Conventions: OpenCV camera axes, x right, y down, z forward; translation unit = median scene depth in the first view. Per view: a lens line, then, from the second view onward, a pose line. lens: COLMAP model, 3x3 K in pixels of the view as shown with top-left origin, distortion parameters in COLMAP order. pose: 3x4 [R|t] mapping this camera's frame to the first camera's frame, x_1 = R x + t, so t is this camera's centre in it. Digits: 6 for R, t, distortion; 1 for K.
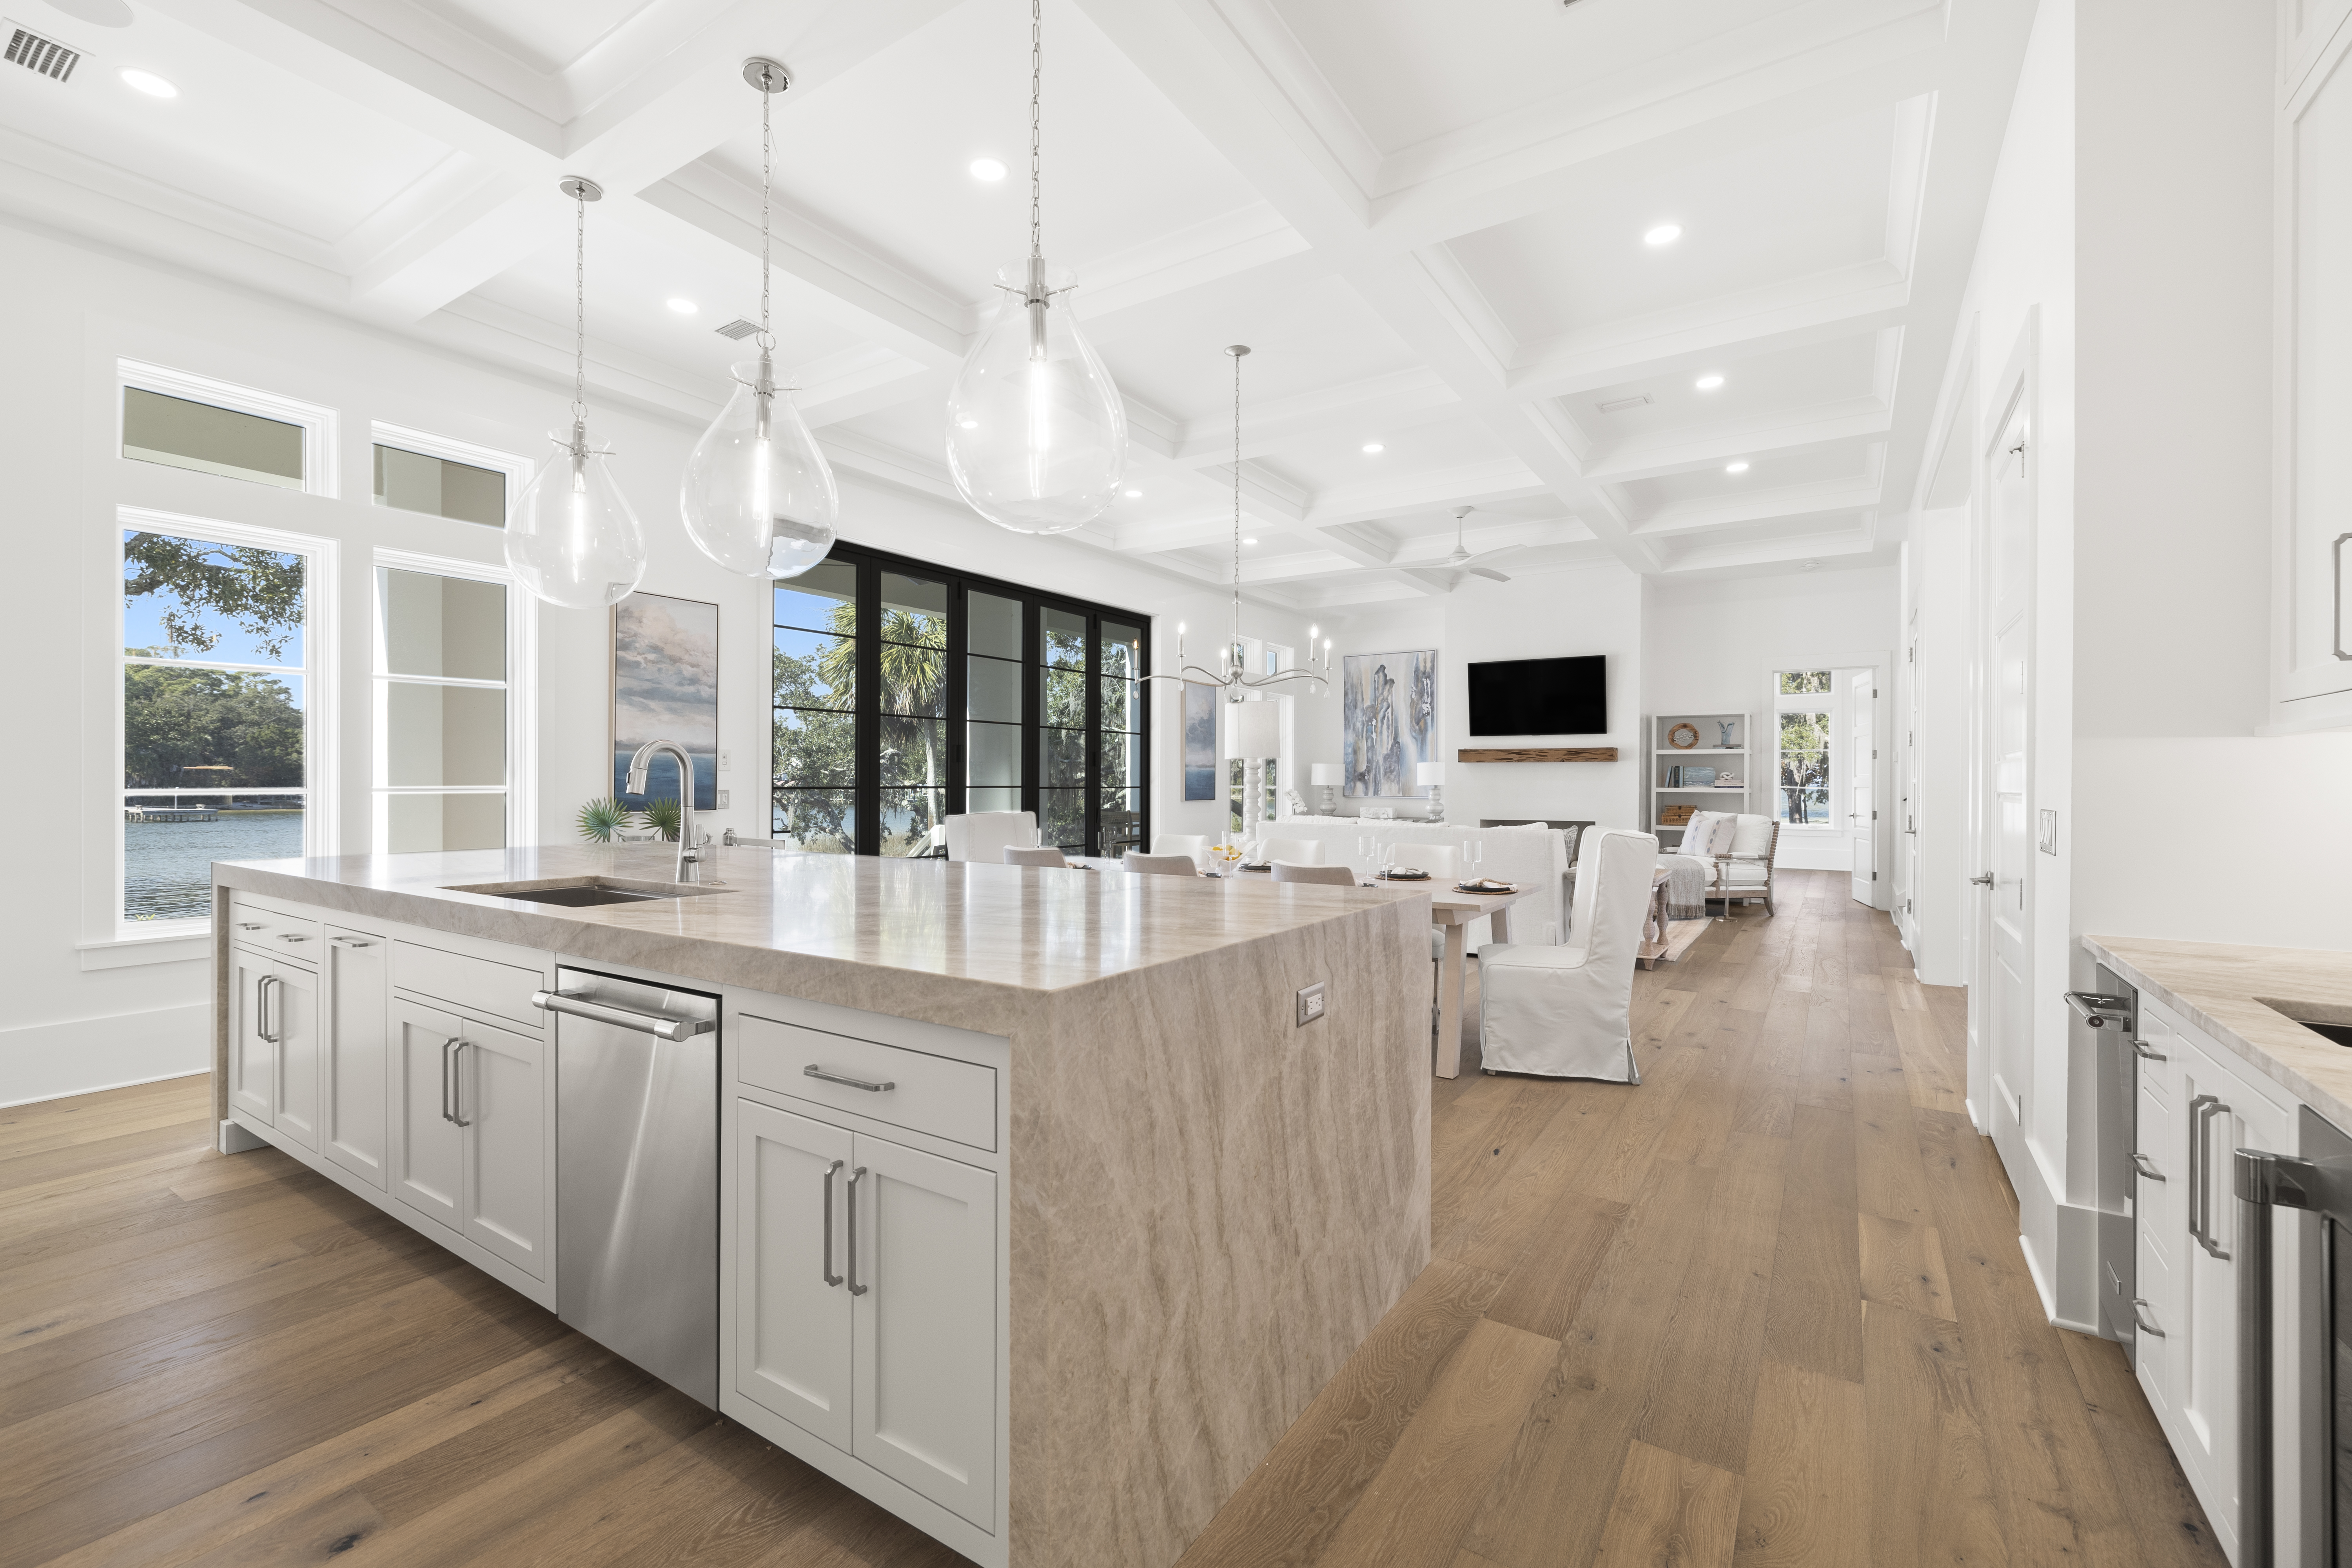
lens RADIAL K [[993.6, 0, 1182.0], [0, 993.6, 782.7], [0, 0, 1]] dist [0.001627, -0.000330]
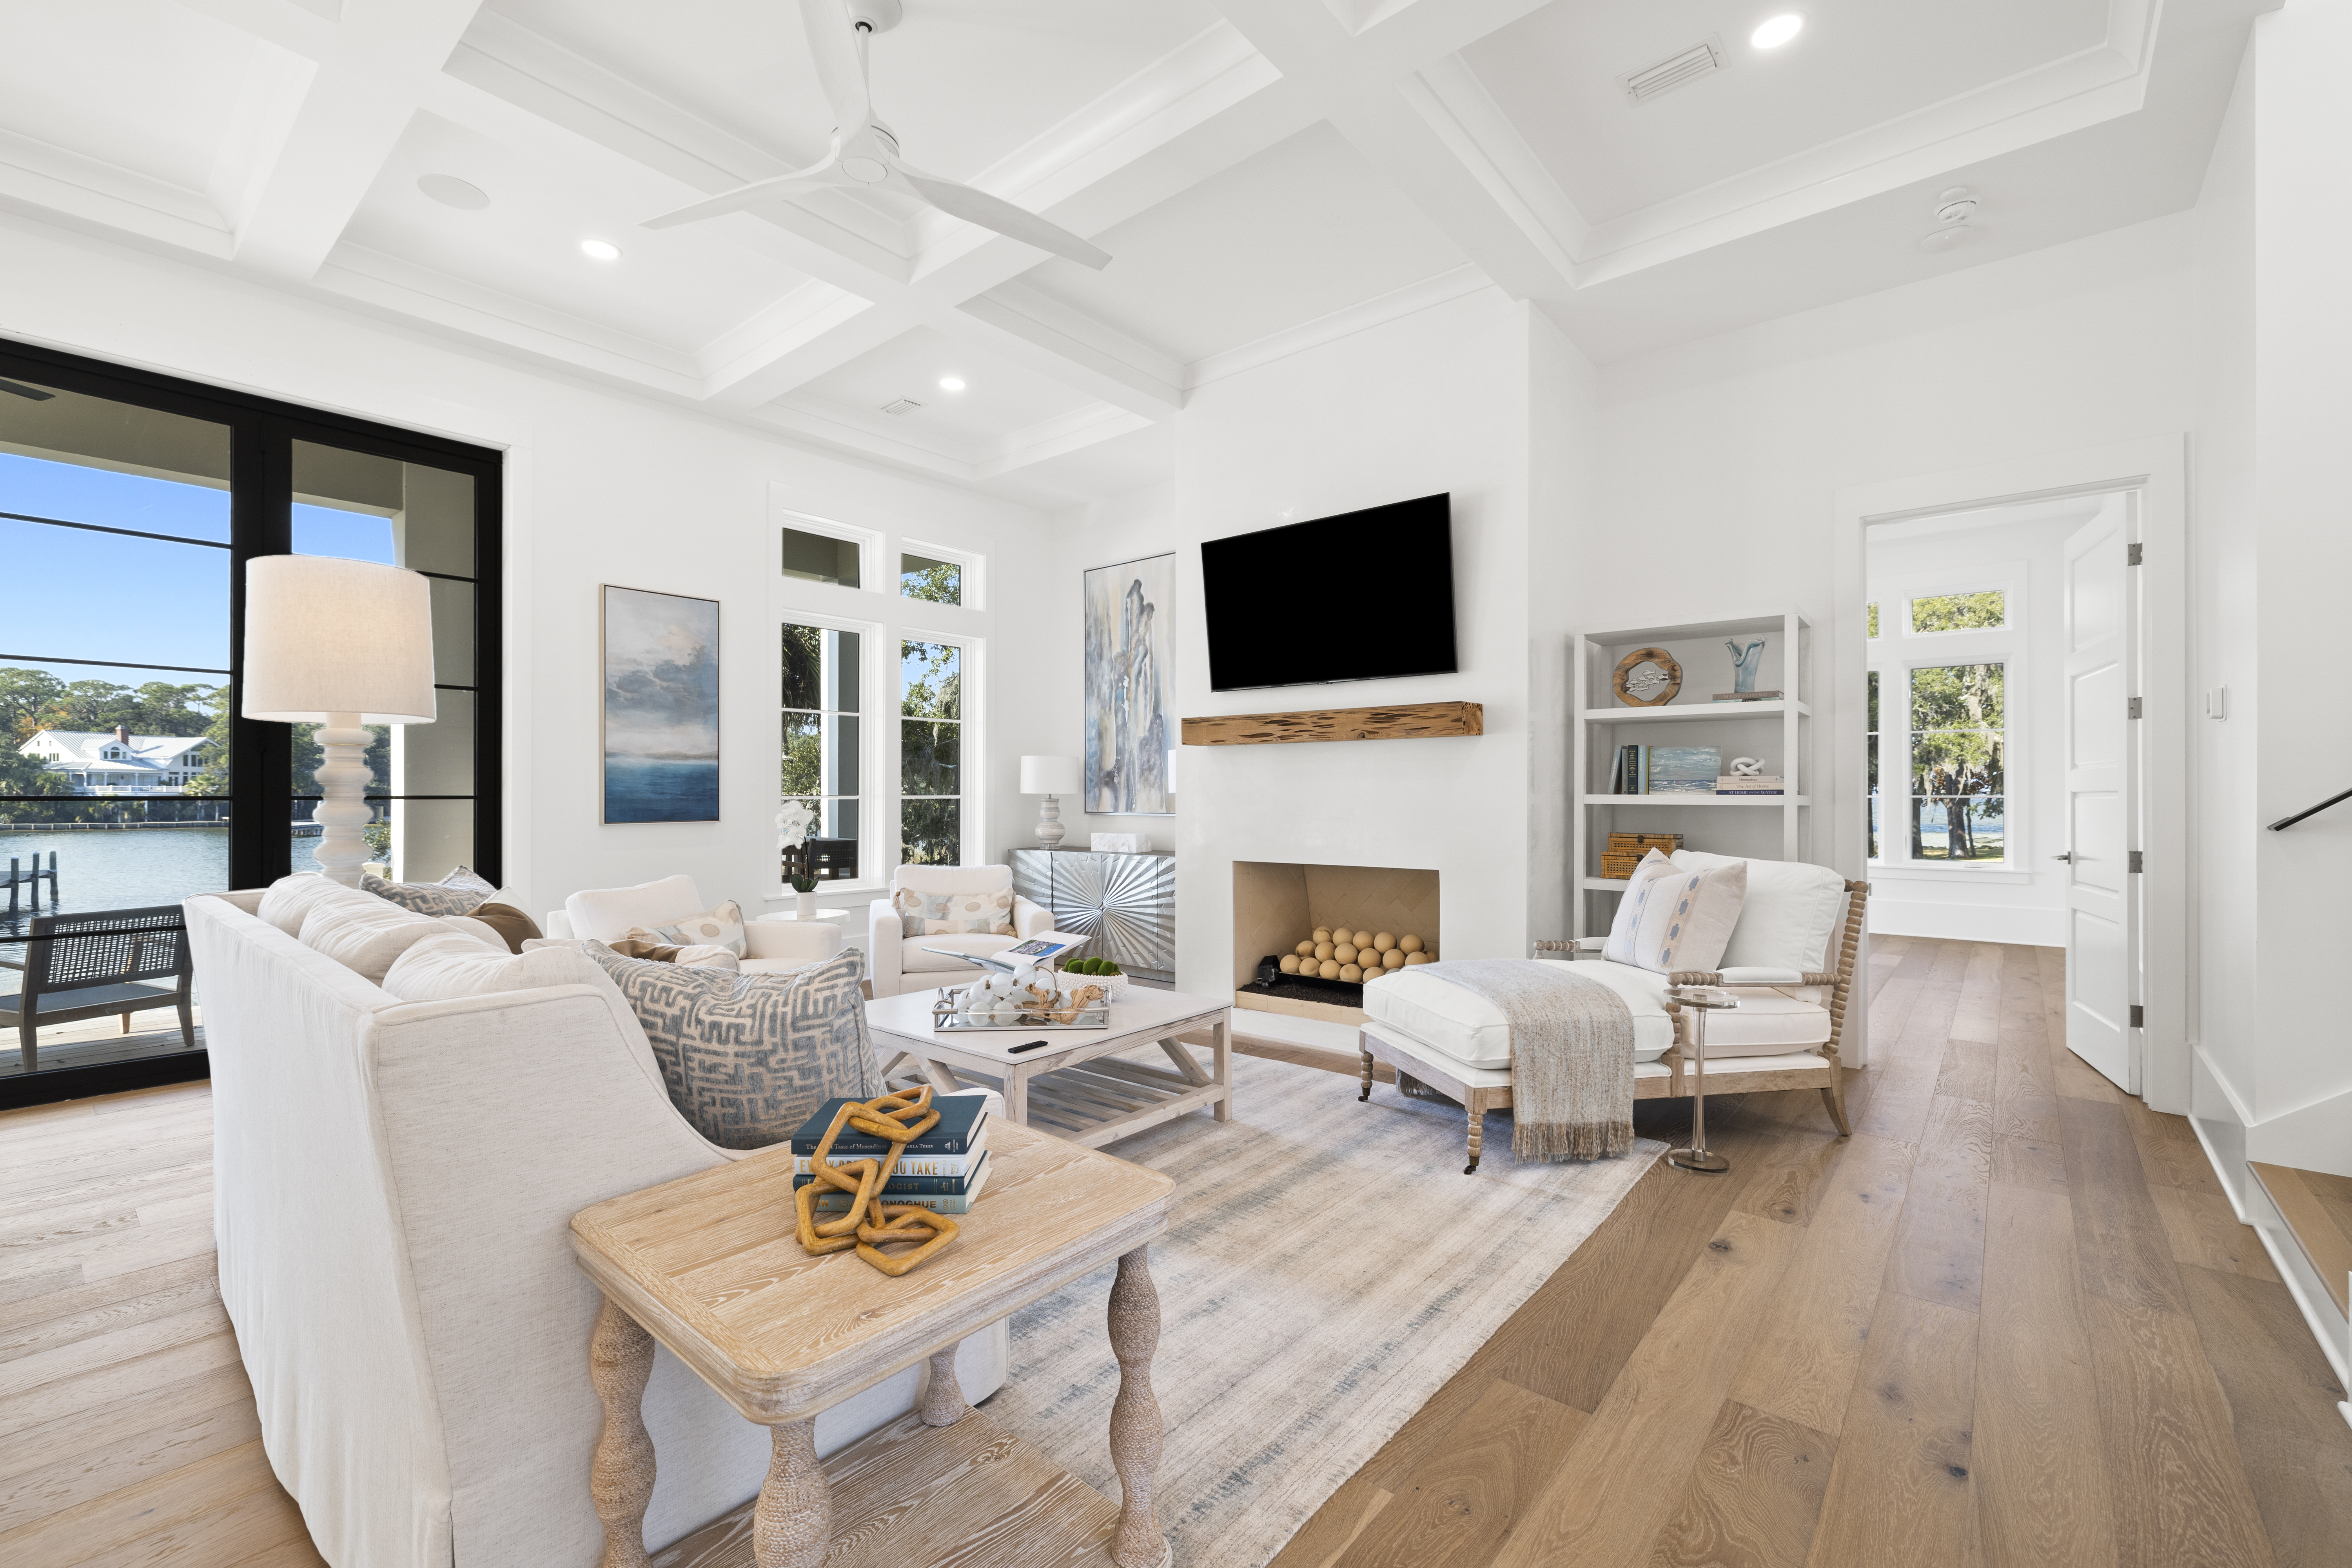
lens RADIAL K [[993.6, 0, 1169.1], [0, 993.6, 791.2], [0, 0, 1]] dist [0.001627, -0.000330]
pose [[0.992865, -0.004182, -0.119168, 0.398189], [0.003725, 0.999985, -0.004055, 0.005174], [0.119183, 0.003582, 0.992866, 0.616728]]
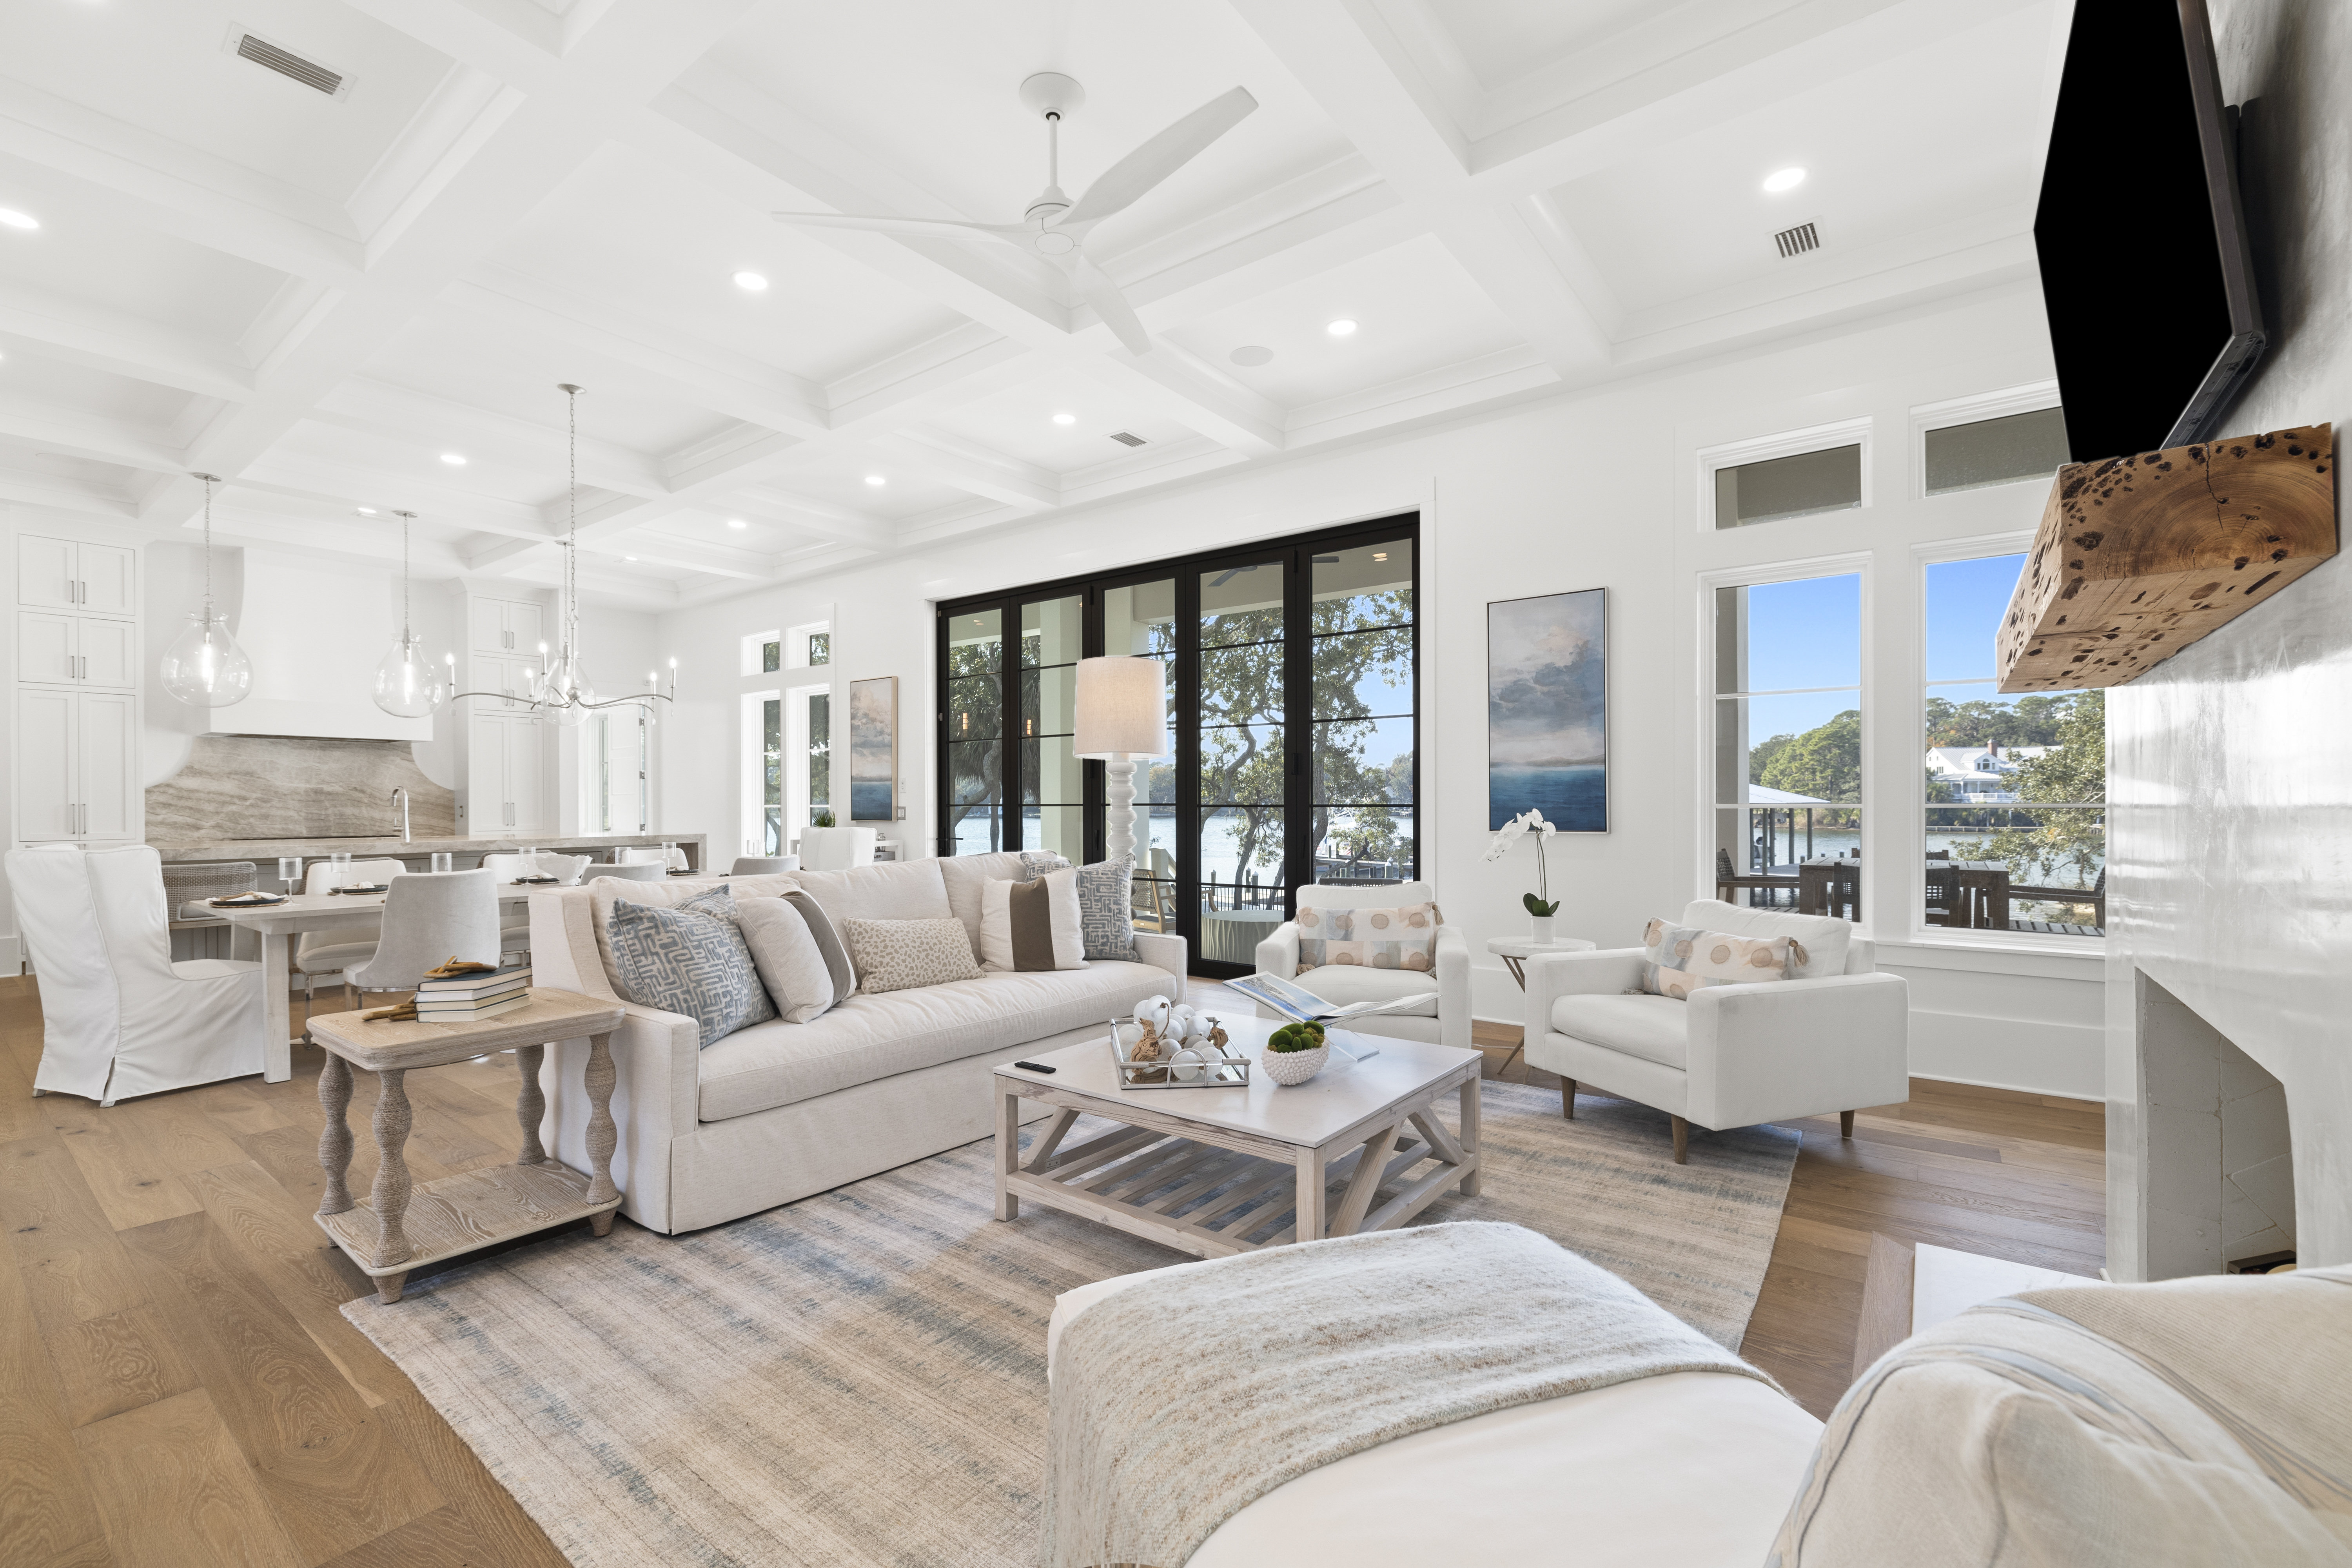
lens RADIAL K [[993.6, 0, 1166.6], [0, 993.6, 807.5], [0, 0, 1]] dist [0.001627, -0.000330]
pose [[-0.072081, 0.001002, -0.997398, 0.622117], [0.001795, 0.999998, 0.000875, 0.005507], [0.997397, -0.001728, -0.072083, 0.997806]]
